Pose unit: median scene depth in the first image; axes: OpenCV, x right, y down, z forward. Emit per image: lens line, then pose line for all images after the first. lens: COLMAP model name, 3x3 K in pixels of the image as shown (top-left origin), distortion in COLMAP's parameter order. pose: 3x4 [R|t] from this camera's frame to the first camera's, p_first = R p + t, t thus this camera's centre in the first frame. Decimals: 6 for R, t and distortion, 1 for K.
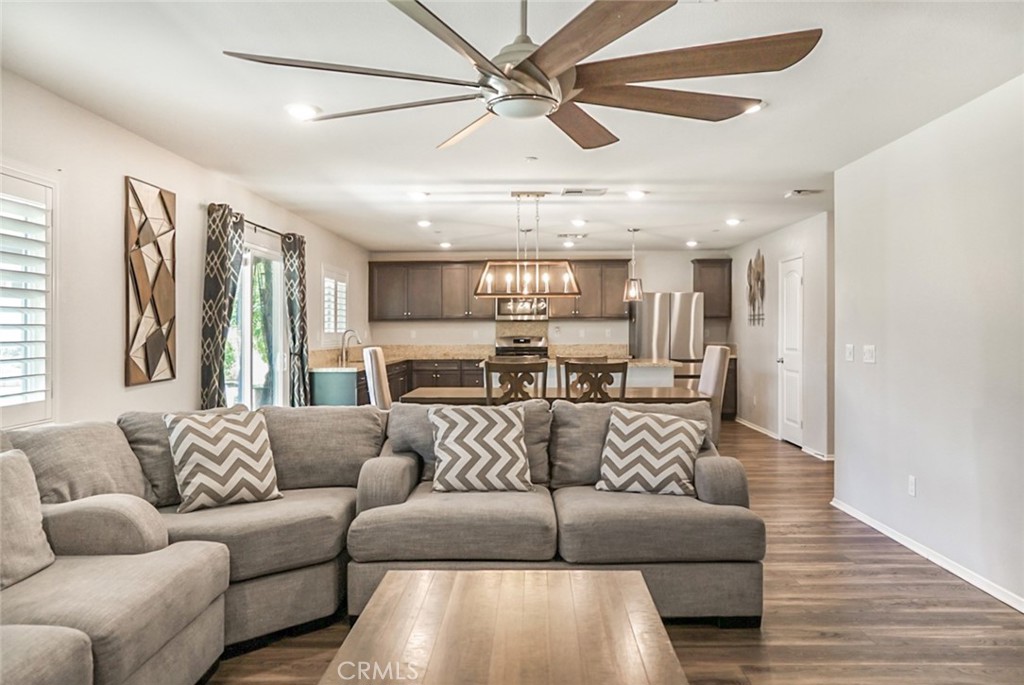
lens RADIAL K [[772.9, 0, 512.1], [0, 772.9, 340.6], [0, 0, 1]] dist [-0.039816, 0.010215]
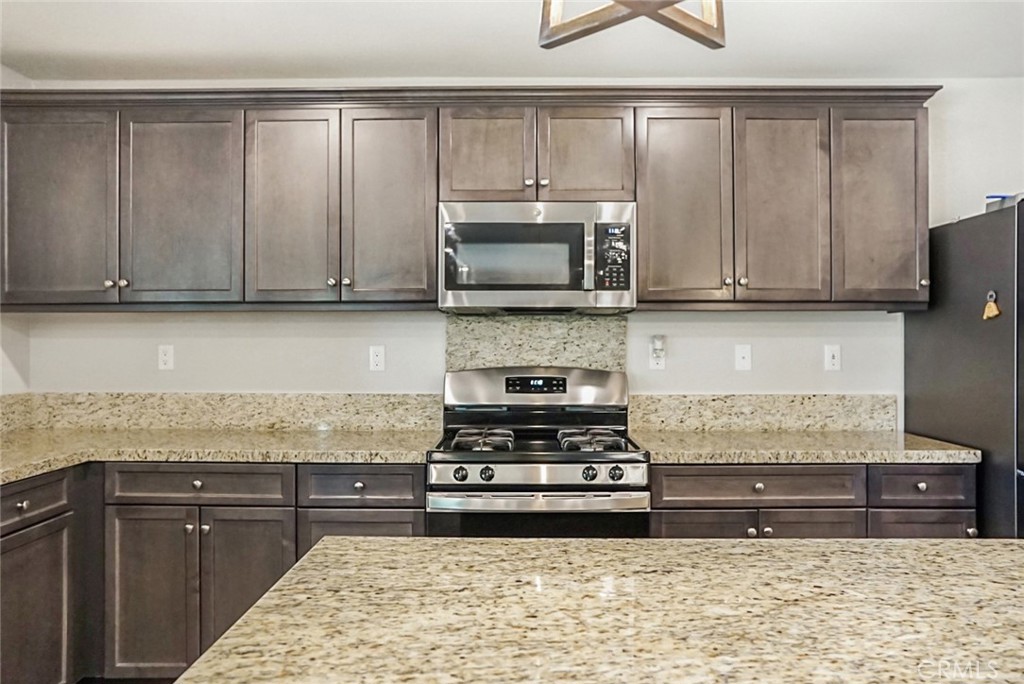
lens RADIAL K [[772.9, 0, 514.1], [0, 772.9, 340.0], [0, 0, 1]] dist [-0.039816, 0.010215]
pose [[0.999948, 0.006893, -0.007470, 0.006358], [-0.006928, 0.999965, -0.004666, -0.014289], [0.007437, 0.004717, 0.999961, 0.717098]]
